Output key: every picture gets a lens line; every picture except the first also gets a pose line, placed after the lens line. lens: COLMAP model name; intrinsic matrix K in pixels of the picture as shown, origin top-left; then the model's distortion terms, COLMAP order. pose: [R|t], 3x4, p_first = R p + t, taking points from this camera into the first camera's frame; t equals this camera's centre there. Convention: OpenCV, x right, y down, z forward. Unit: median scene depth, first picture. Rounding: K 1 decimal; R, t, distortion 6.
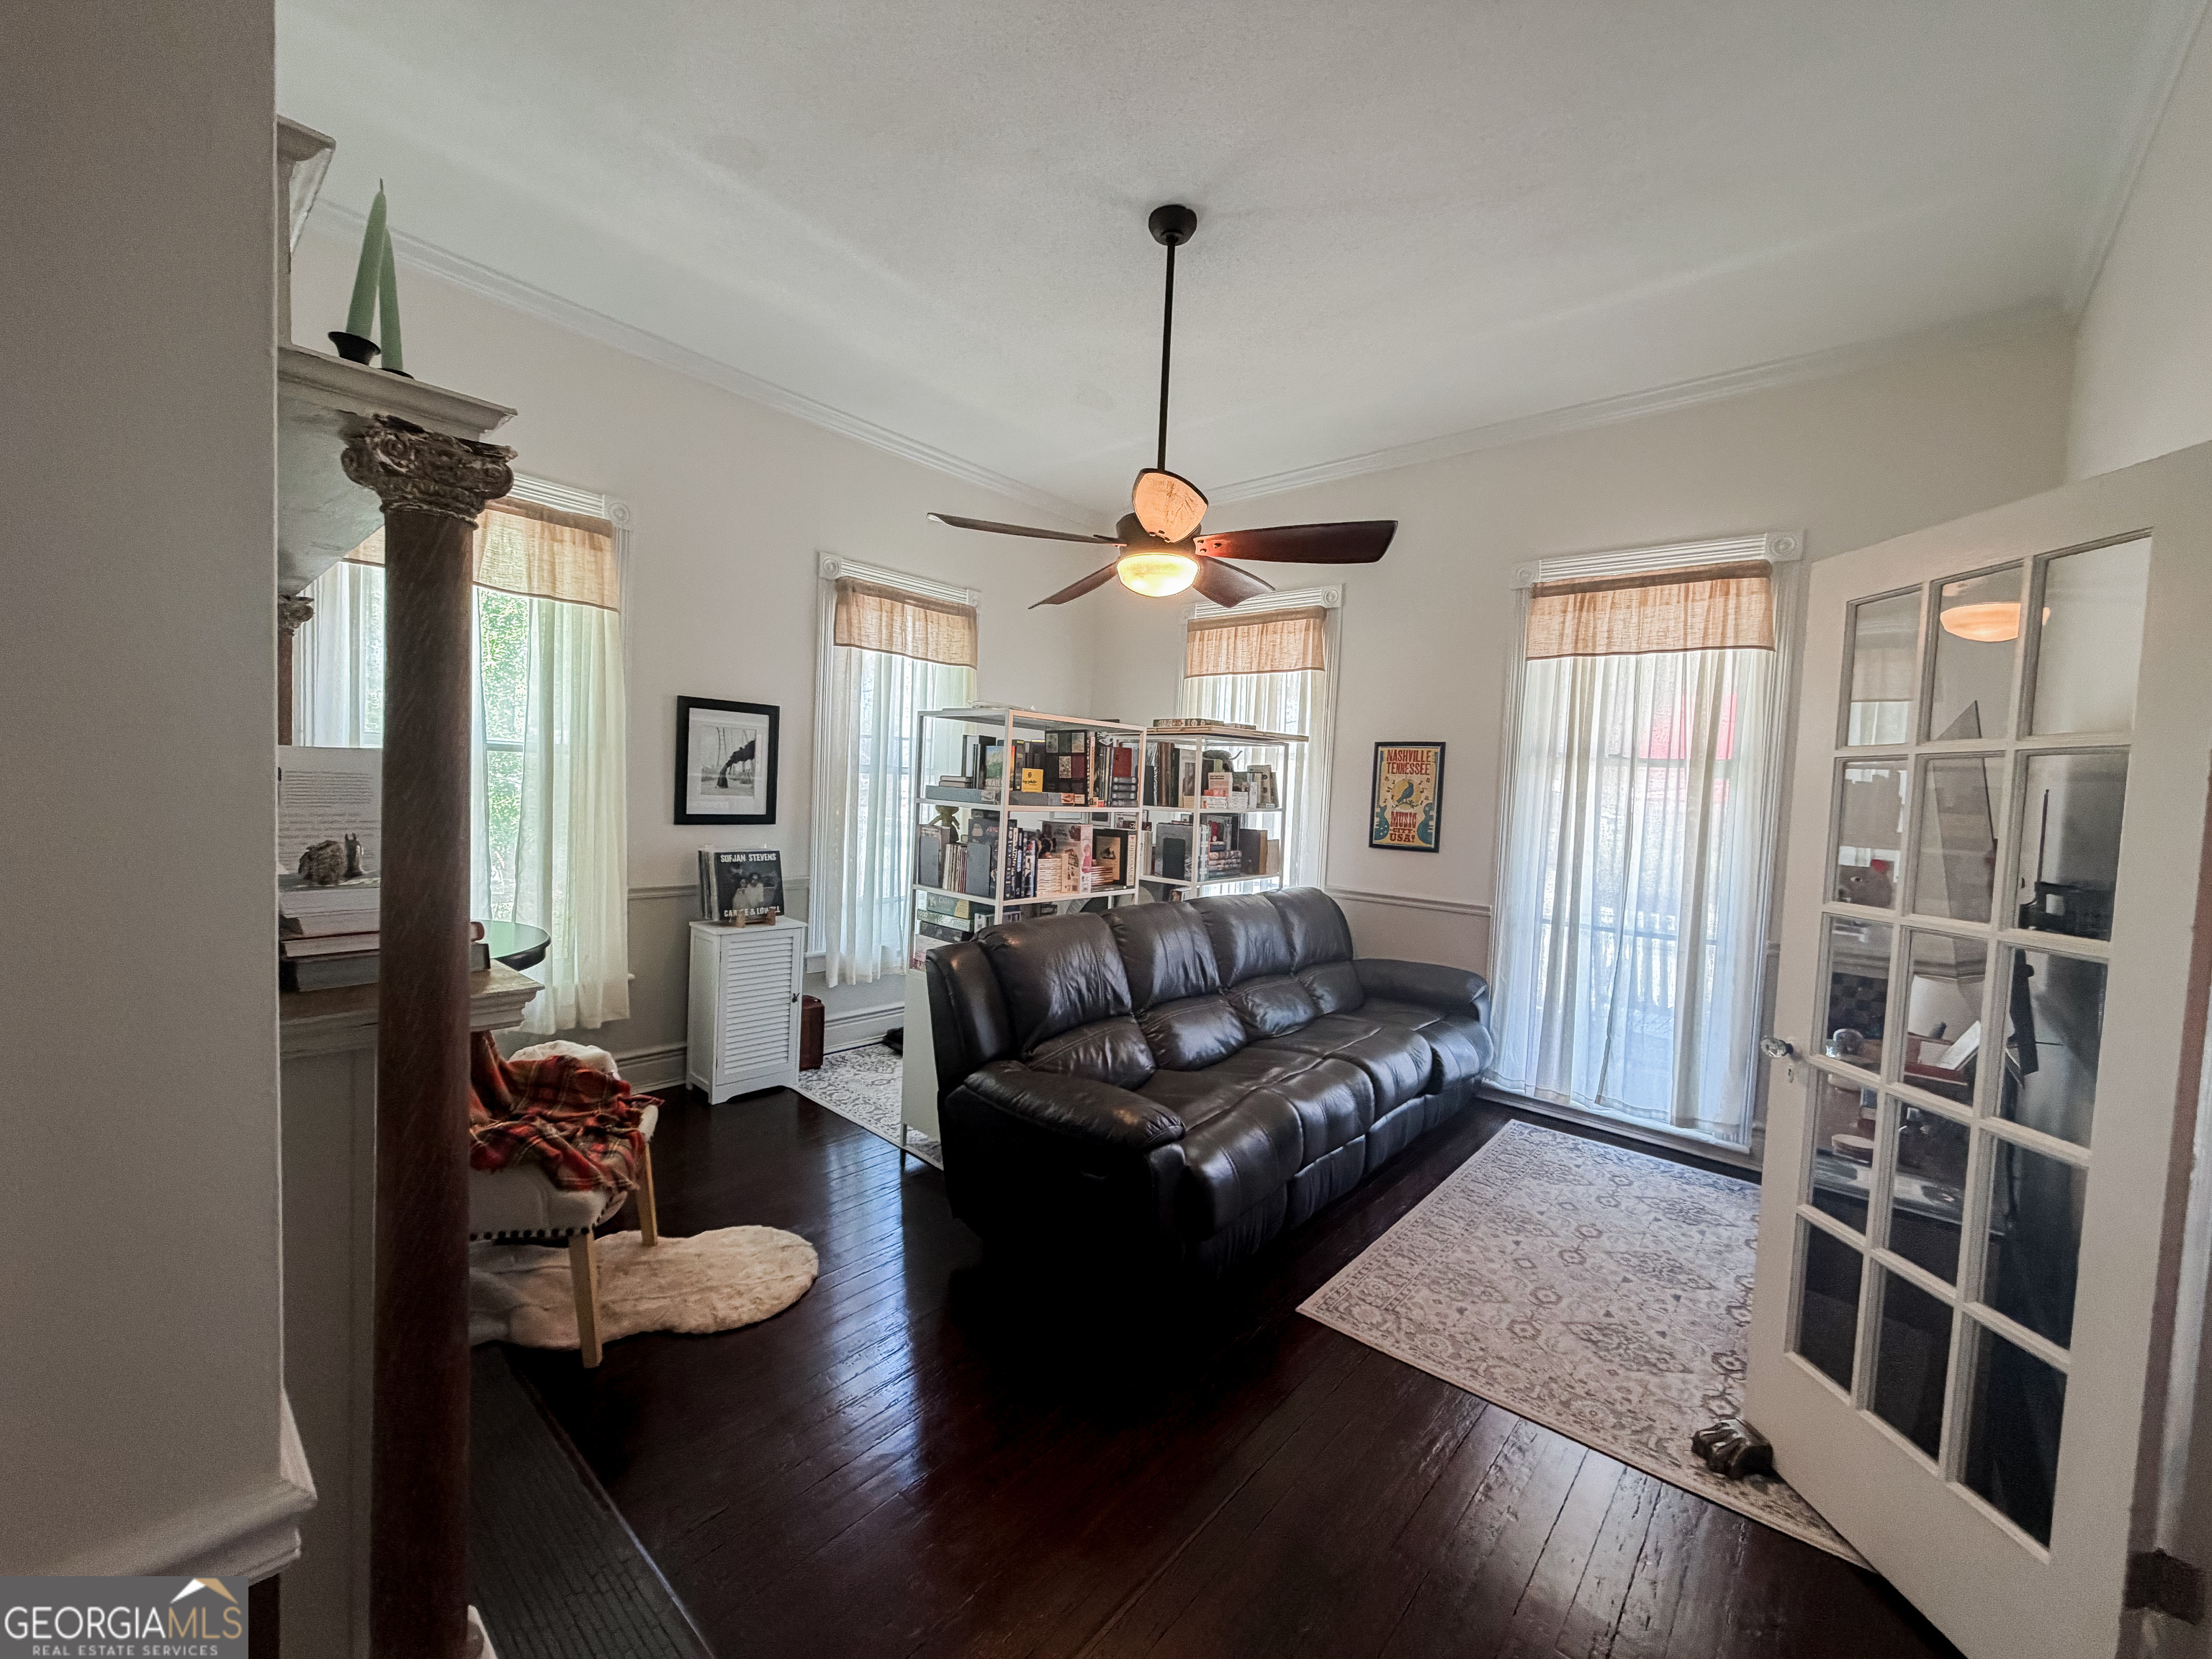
lens RADIAL K [[880.4, 0, 1104.5], [0, 880.4, 831.4], [0, 0, 1]] dist [0.000345, -0.000428]
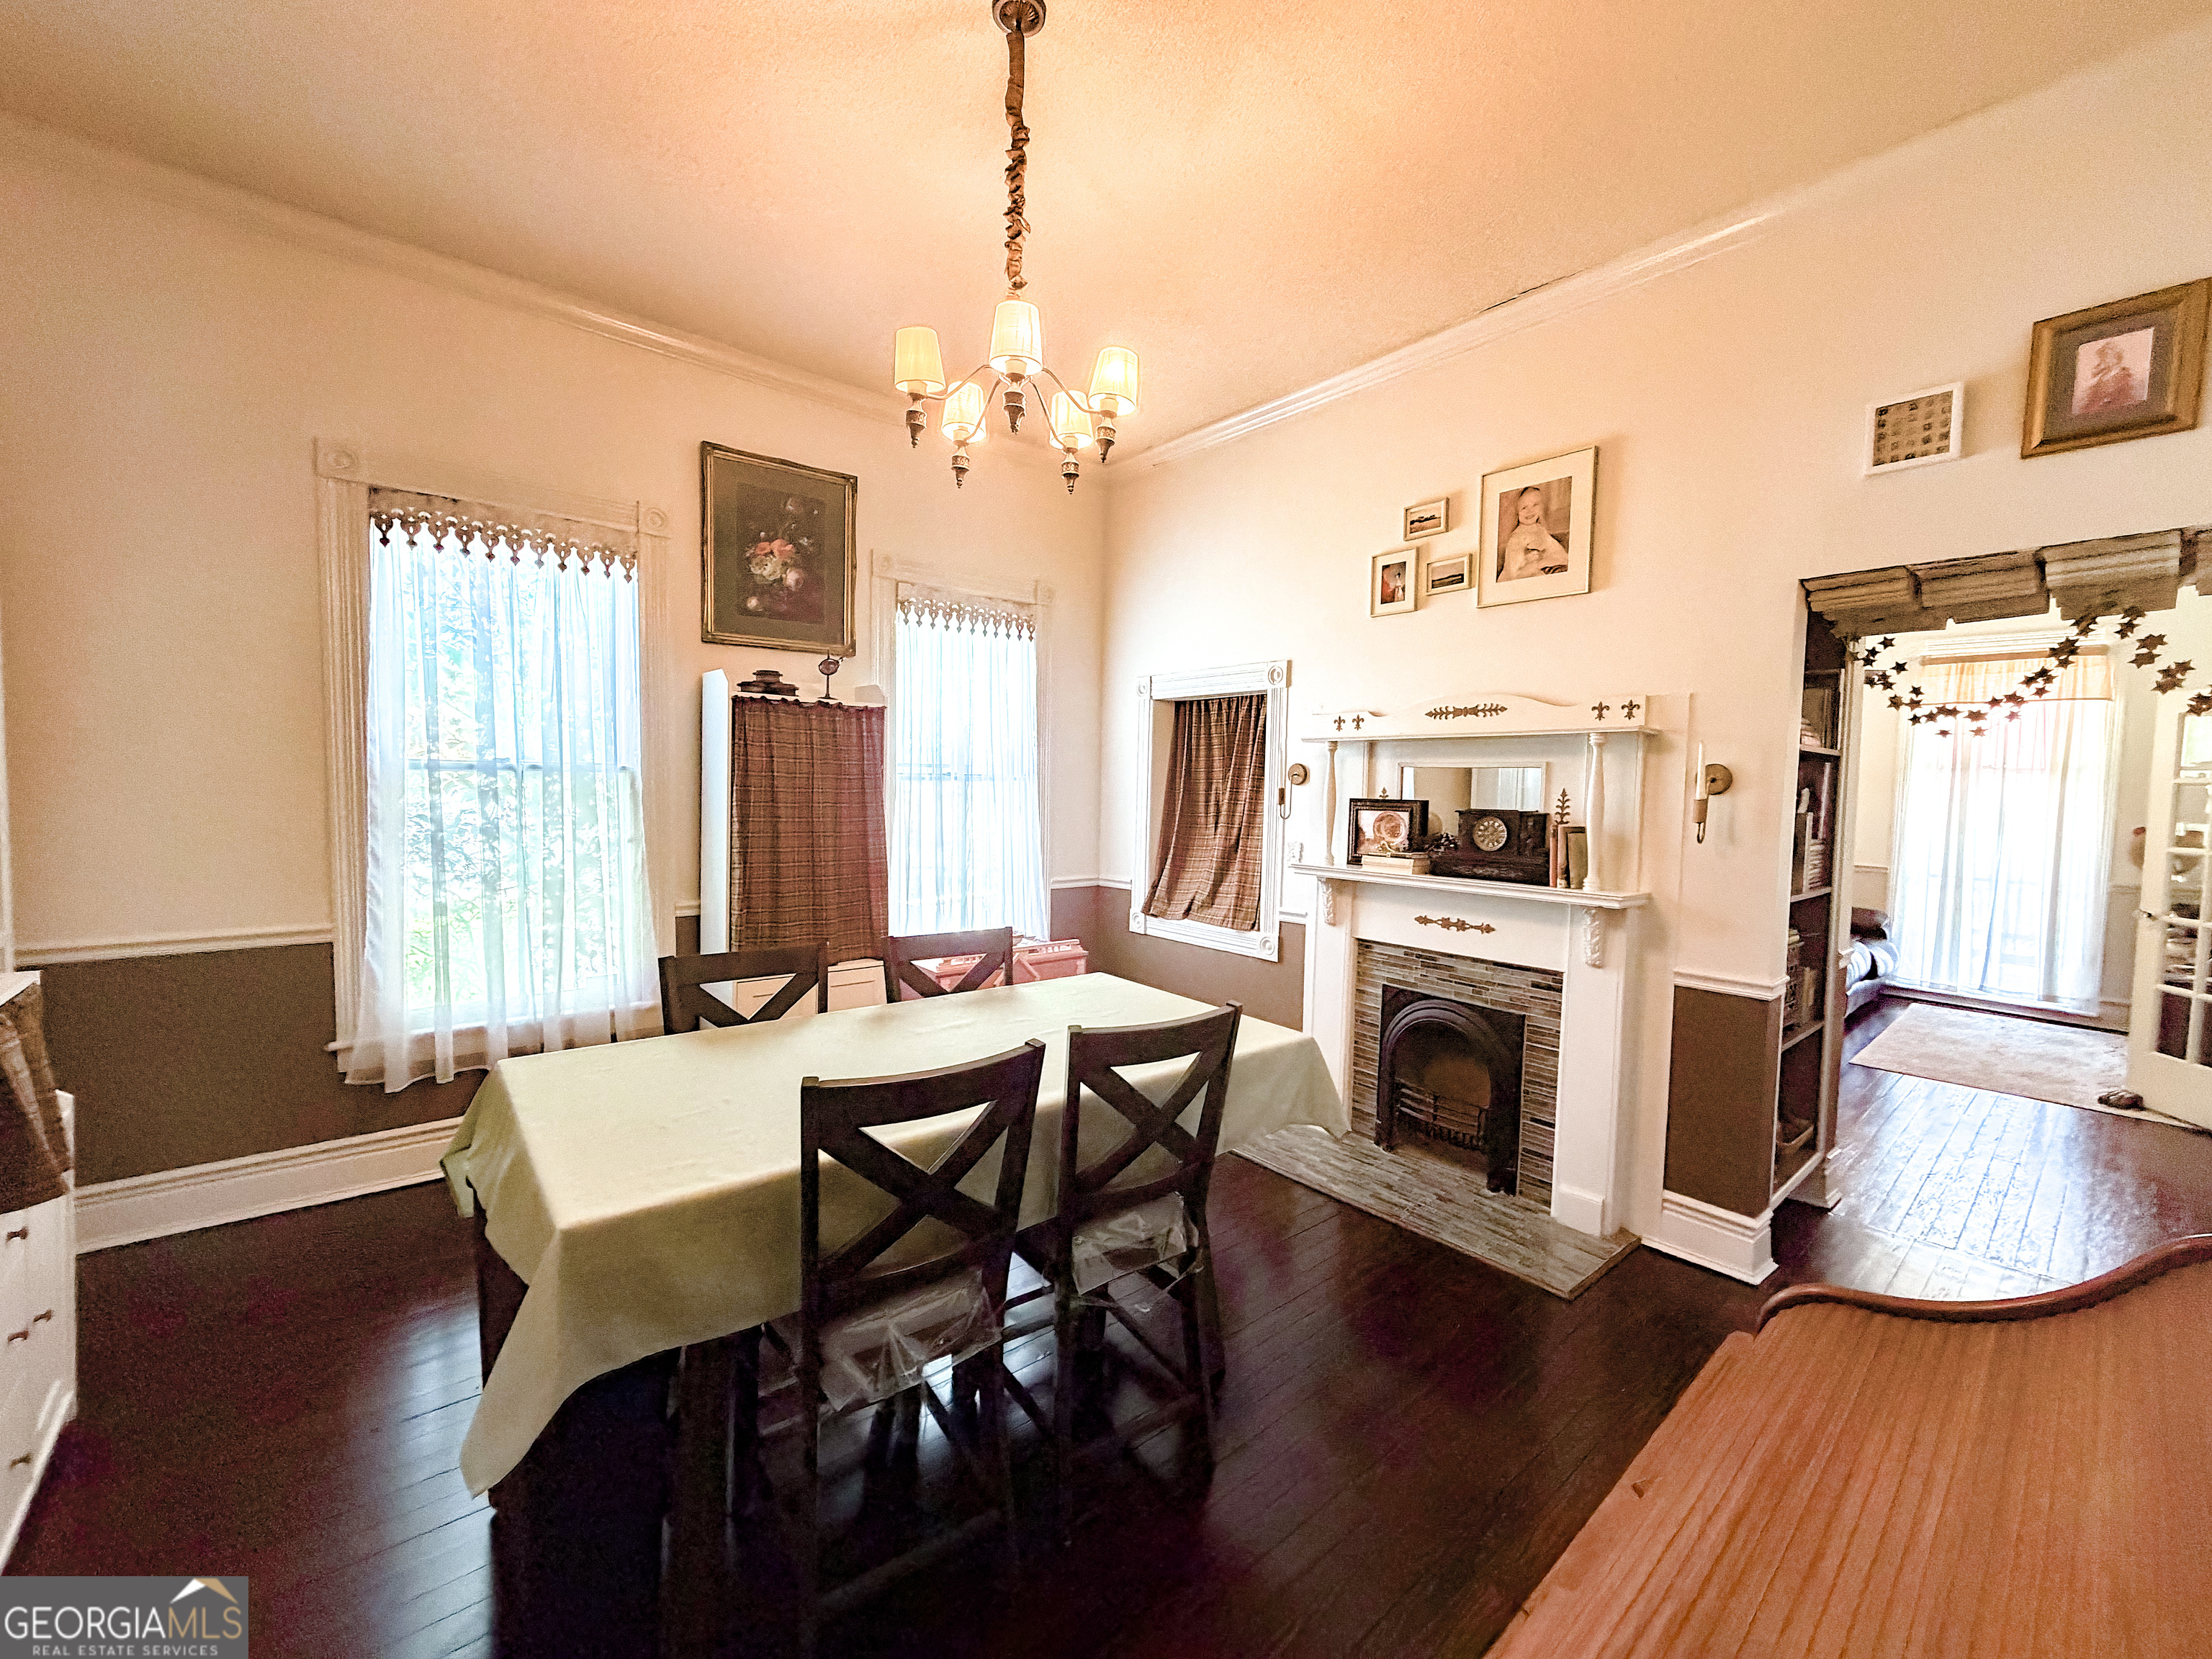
lens RADIAL K [[880.4, 0, 1103.4], [0, 880.4, 830.1], [0, 0, 1]] dist [0.000345, -0.000428]
pose [[0.986421, -0.019013, -0.163132, -0.730398], [0.018978, 0.999818, -0.001771, 0.000114], [0.163136, -0.001349, 0.986603, -0.810481]]
